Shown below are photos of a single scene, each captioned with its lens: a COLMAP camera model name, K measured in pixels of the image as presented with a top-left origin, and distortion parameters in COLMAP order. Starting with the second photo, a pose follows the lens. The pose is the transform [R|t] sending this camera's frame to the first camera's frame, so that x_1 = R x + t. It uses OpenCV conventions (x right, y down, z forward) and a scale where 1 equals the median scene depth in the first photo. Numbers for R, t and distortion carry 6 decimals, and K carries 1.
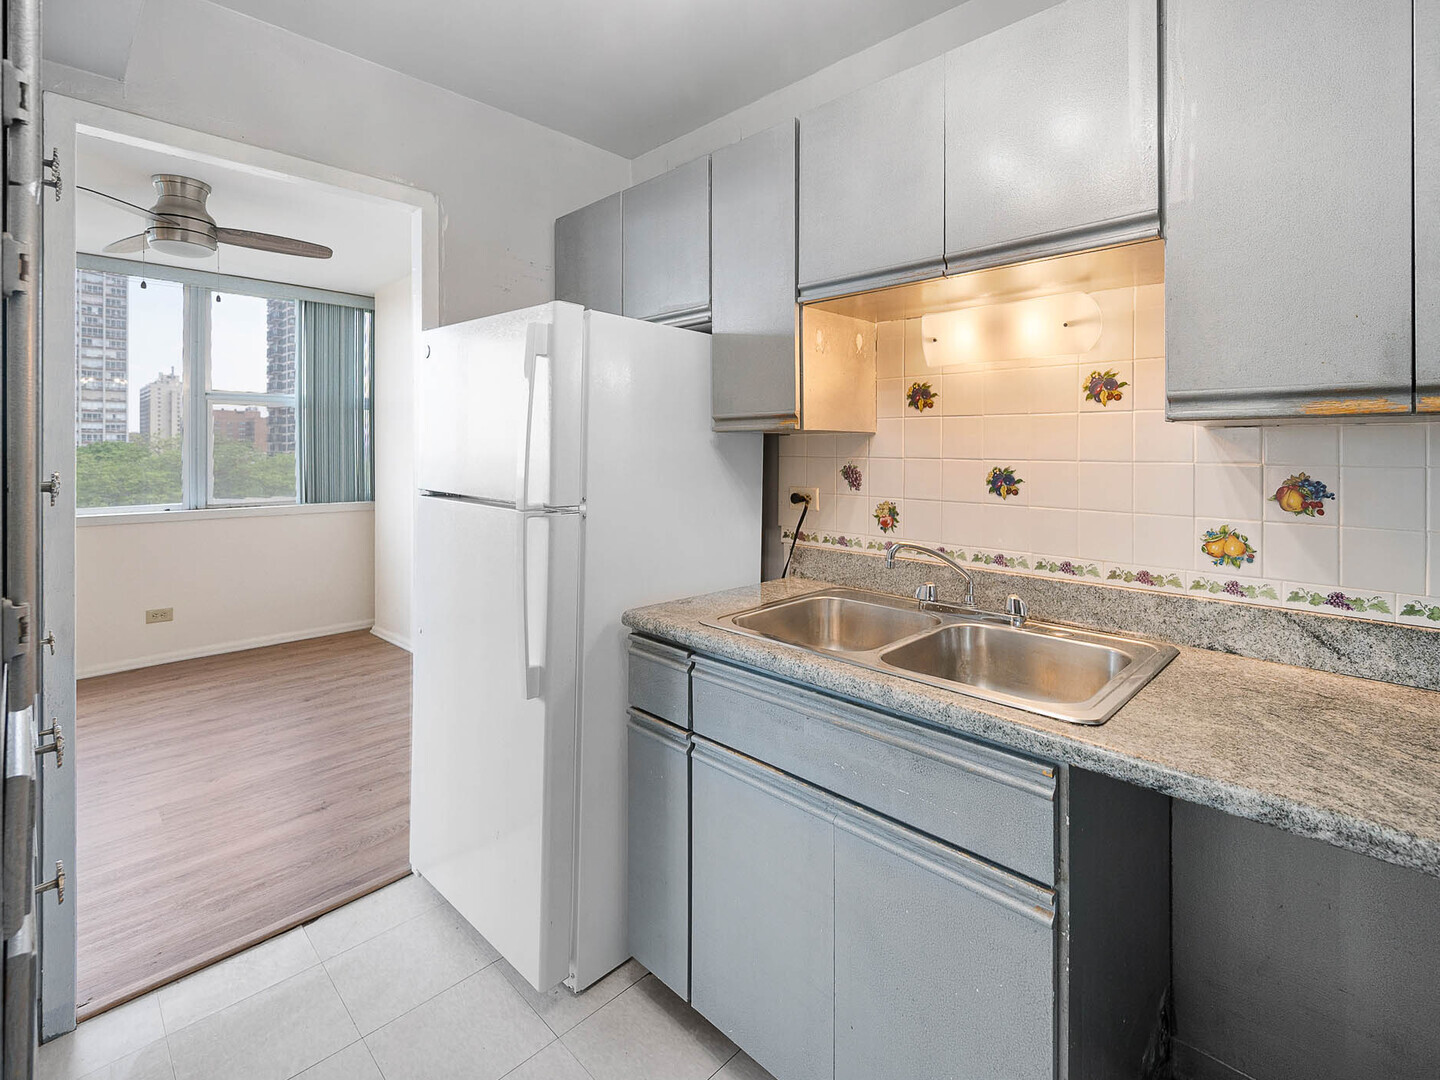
lens RADIAL K [[658.6, 0, 757.6], [0, 658.6, 450.0], [0, 0, 1]] dist [-0.000267, -0.000036]
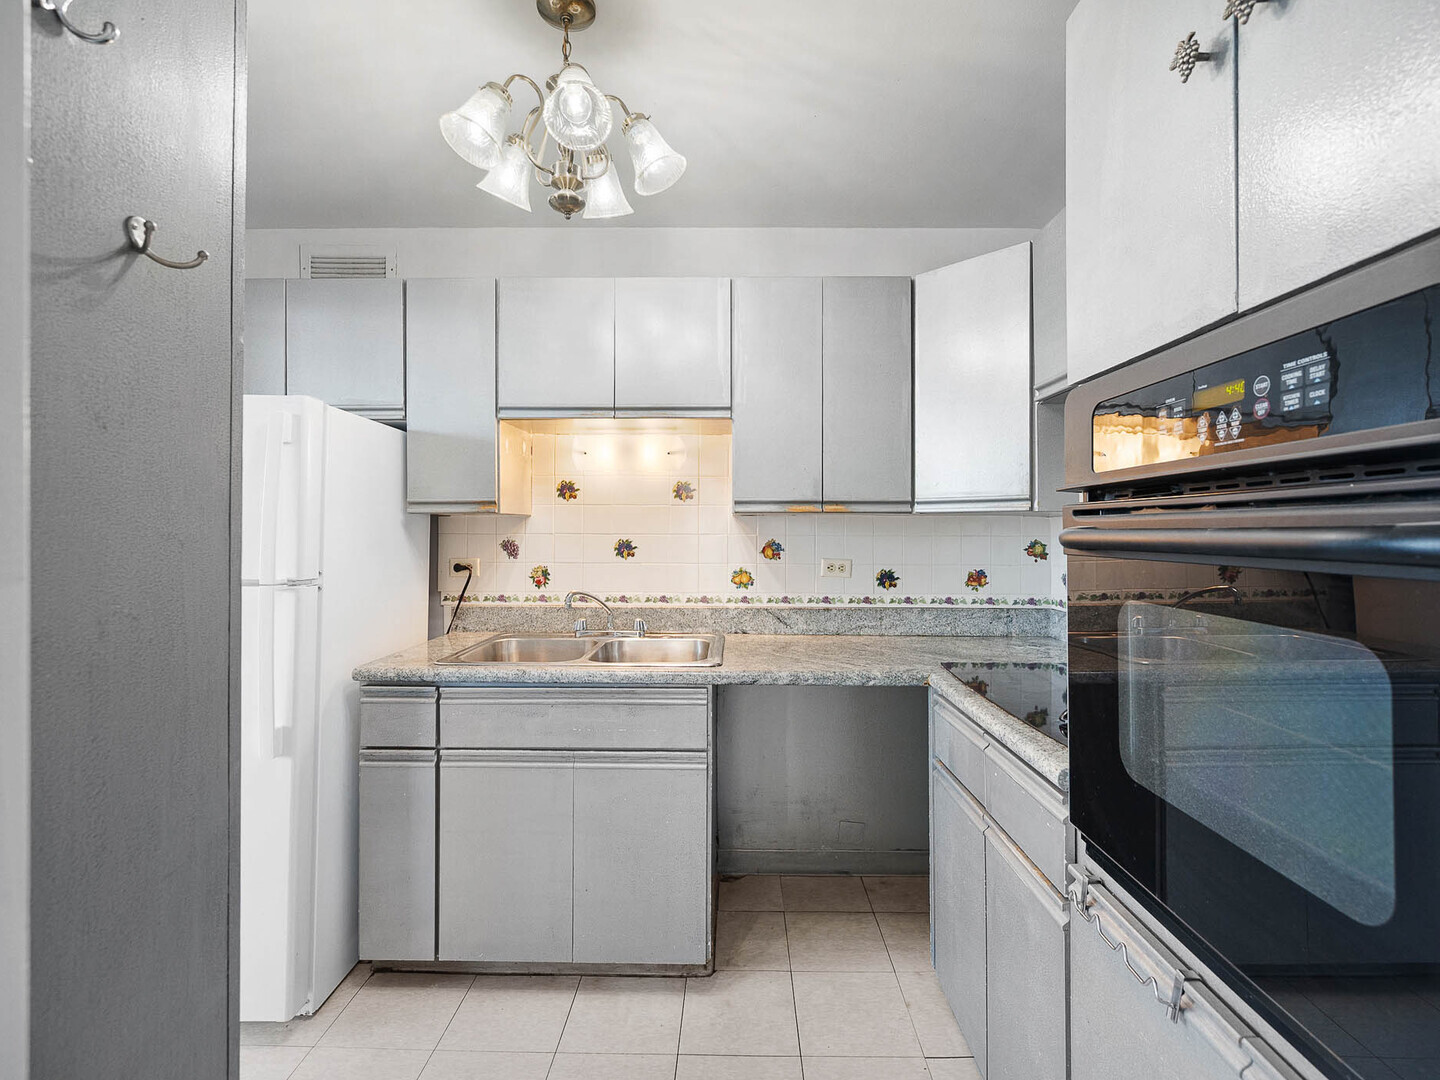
lens RADIAL K [[658.6, 0, 716.1], [0, 658.6, 532.1], [0, 0, 1]] dist [-0.000267, -0.000036]
pose [[0.727958, -0.005875, 0.685597, -0.560268], [0.001879, 0.999977, 0.006574, -0.000056], [-0.685619, -0.003497, 0.727952, -0.289821]]
